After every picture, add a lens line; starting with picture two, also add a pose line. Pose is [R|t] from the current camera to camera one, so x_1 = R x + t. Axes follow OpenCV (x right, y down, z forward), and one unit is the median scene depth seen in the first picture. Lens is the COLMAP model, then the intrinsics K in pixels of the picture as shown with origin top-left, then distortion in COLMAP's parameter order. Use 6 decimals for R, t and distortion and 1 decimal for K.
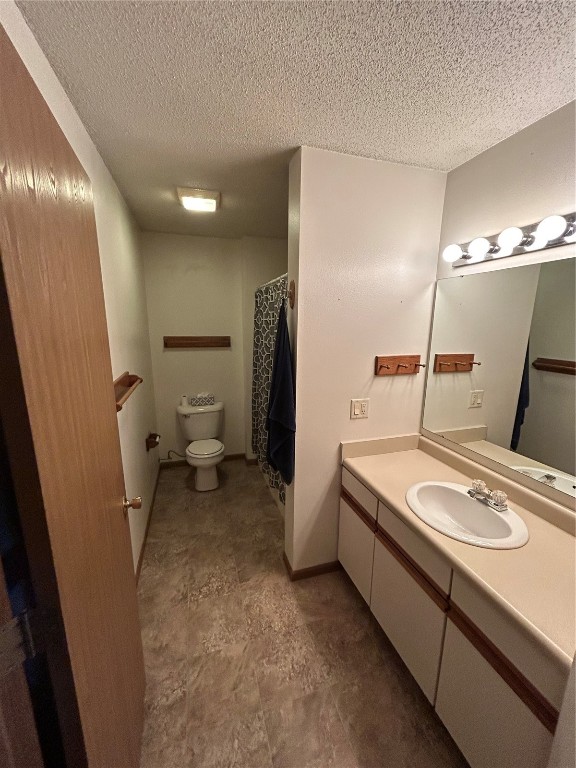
lens RADIAL K [[305.8, 0, 288.0], [0, 305.8, 384.0], [0, 0, 1]] dist [0.001617, 0.000269]
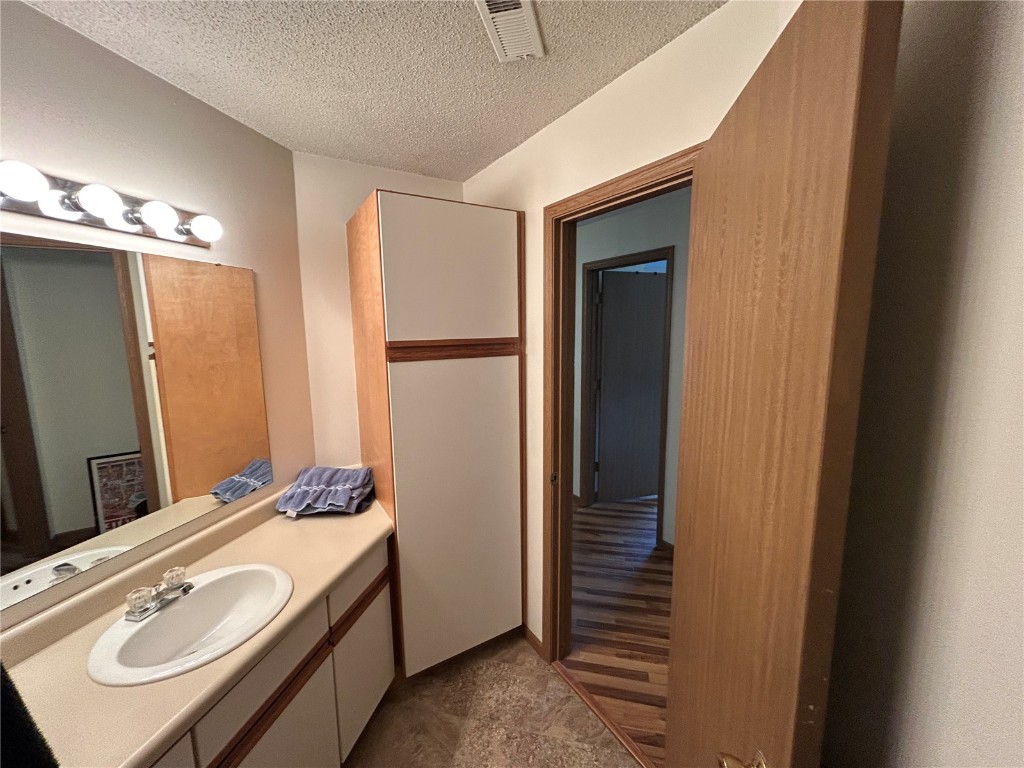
lens RADIAL K [[407.7, 0, 514.3], [0, 407.7, 379.9], [0, 0, 1]] dist [0.001617, 0.000269]
pose [[-0.863035, -0.066030, 0.500809, -0.500701], [0.105152, 0.946219, 0.305962, -0.316266], [-0.494078, 0.316717, -0.809677, 1.499801]]
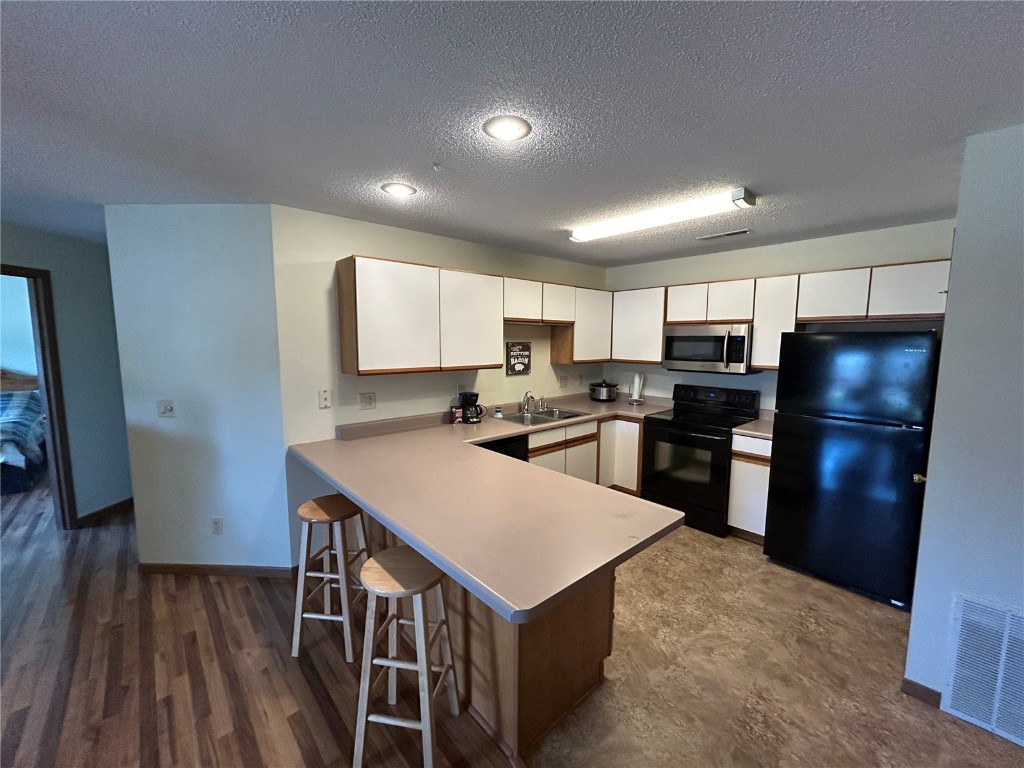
lens RADIAL K [[407.7, 0, 514.3], [0, 407.7, 379.9], [0, 0, 1]] dist [0.001617, 0.000269]
pose [[-0.904449, 0.022942, -0.425965, 0.696011], [-0.102599, 0.957542, 0.269420, -0.300991], [0.414060, 0.287380, -0.863694, 1.527154]]
